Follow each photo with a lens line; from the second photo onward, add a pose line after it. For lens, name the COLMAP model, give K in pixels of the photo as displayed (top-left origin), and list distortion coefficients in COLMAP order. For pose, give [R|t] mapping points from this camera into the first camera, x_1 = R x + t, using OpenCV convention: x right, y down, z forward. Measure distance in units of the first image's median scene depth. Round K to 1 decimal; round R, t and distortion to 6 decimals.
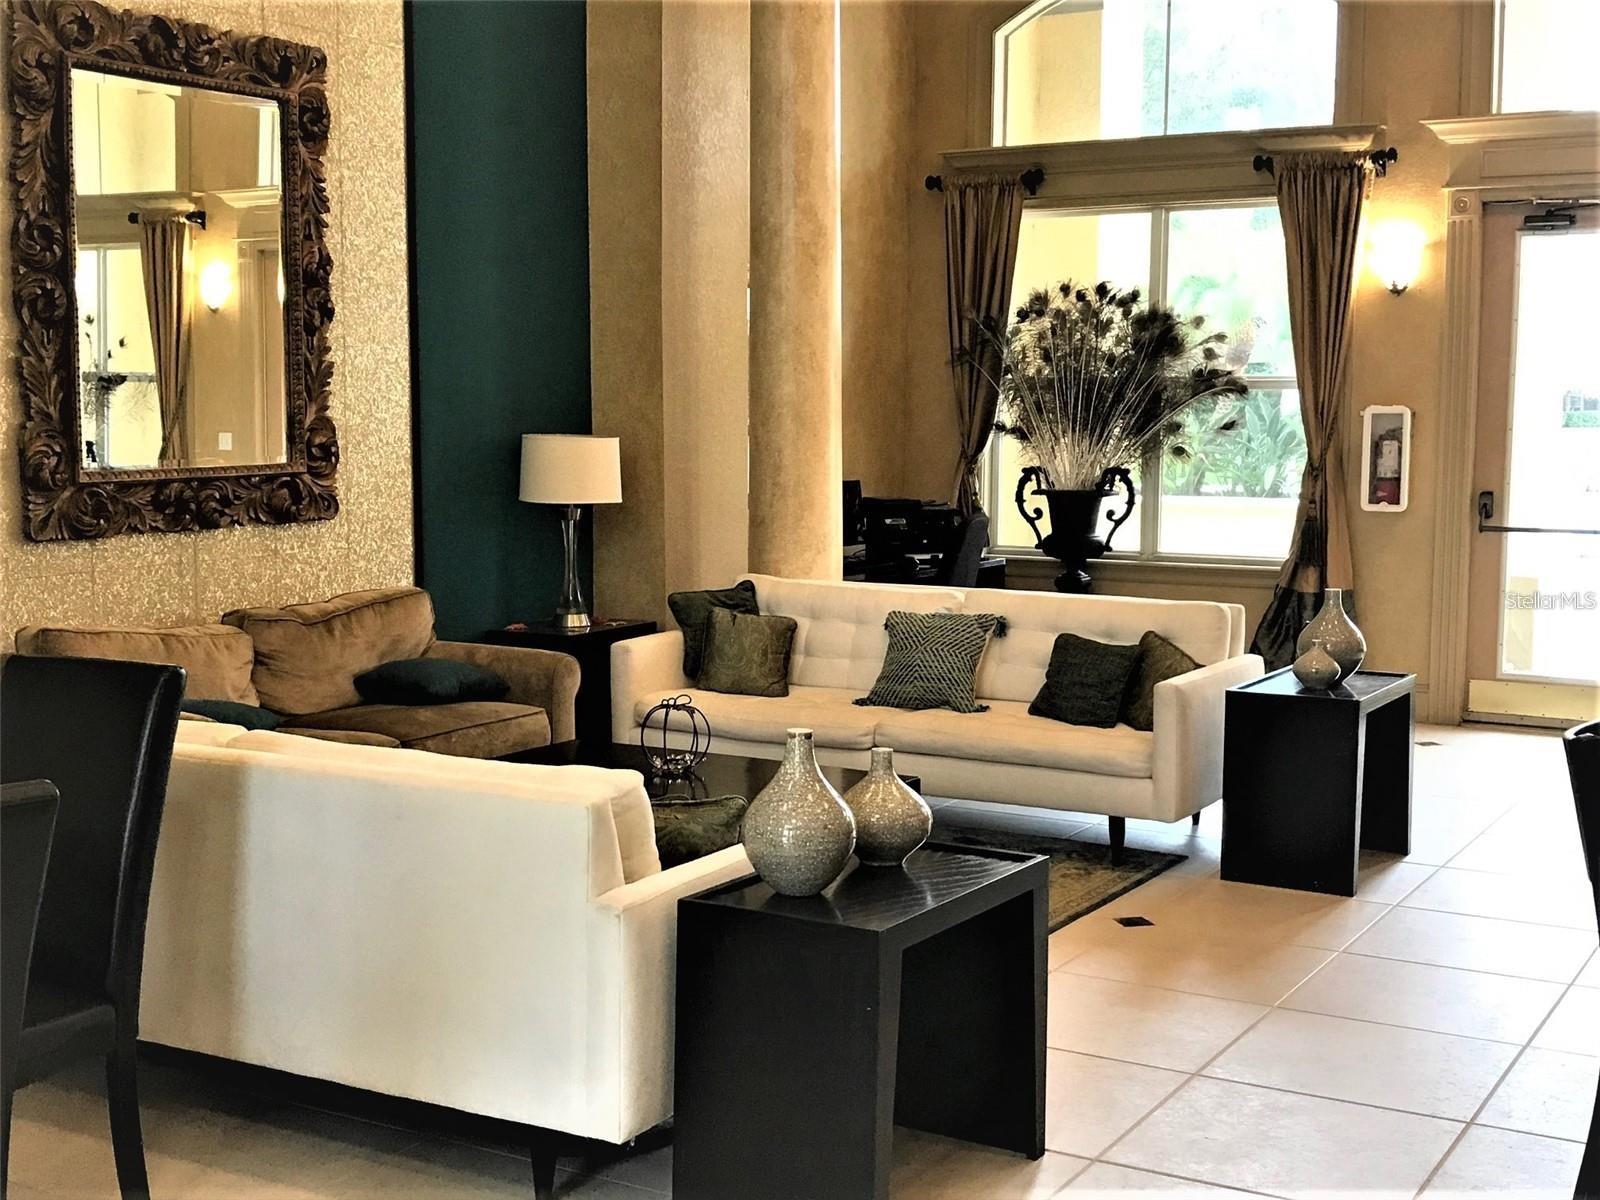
lens RADIAL K [[2057.4, 0, 800.2], [0, 2057.4, 595.1], [0, 0, 1]] dist [0.256342, -0.933550]
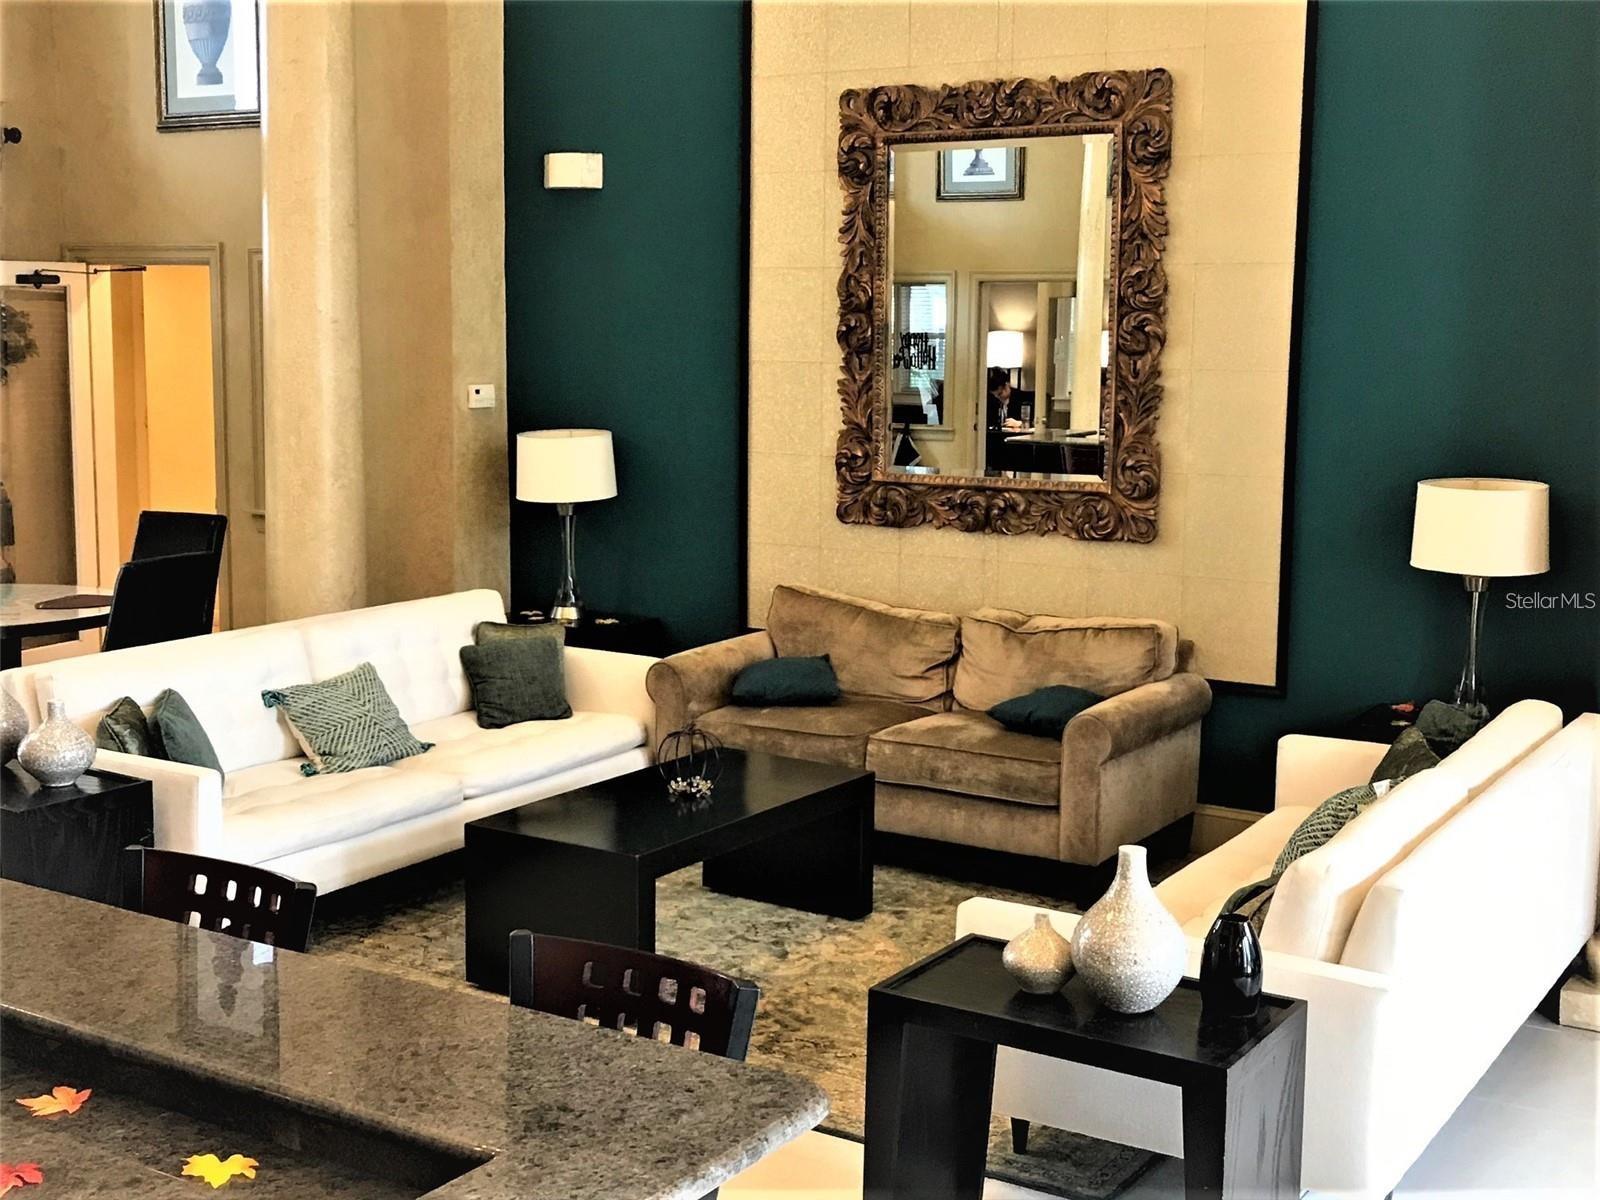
lens RADIAL K [[2057.4, 0, 800.2], [0, 2057.4, 595.1], [0, 0, 1]] dist [0.256342, -0.933550]
pose [[-0.074630, 0.108526, -0.991288, 0.809205], [-0.128021, 0.984792, 0.117453, -0.113707], [0.988960, 0.135671, -0.059602, 0.944714]]
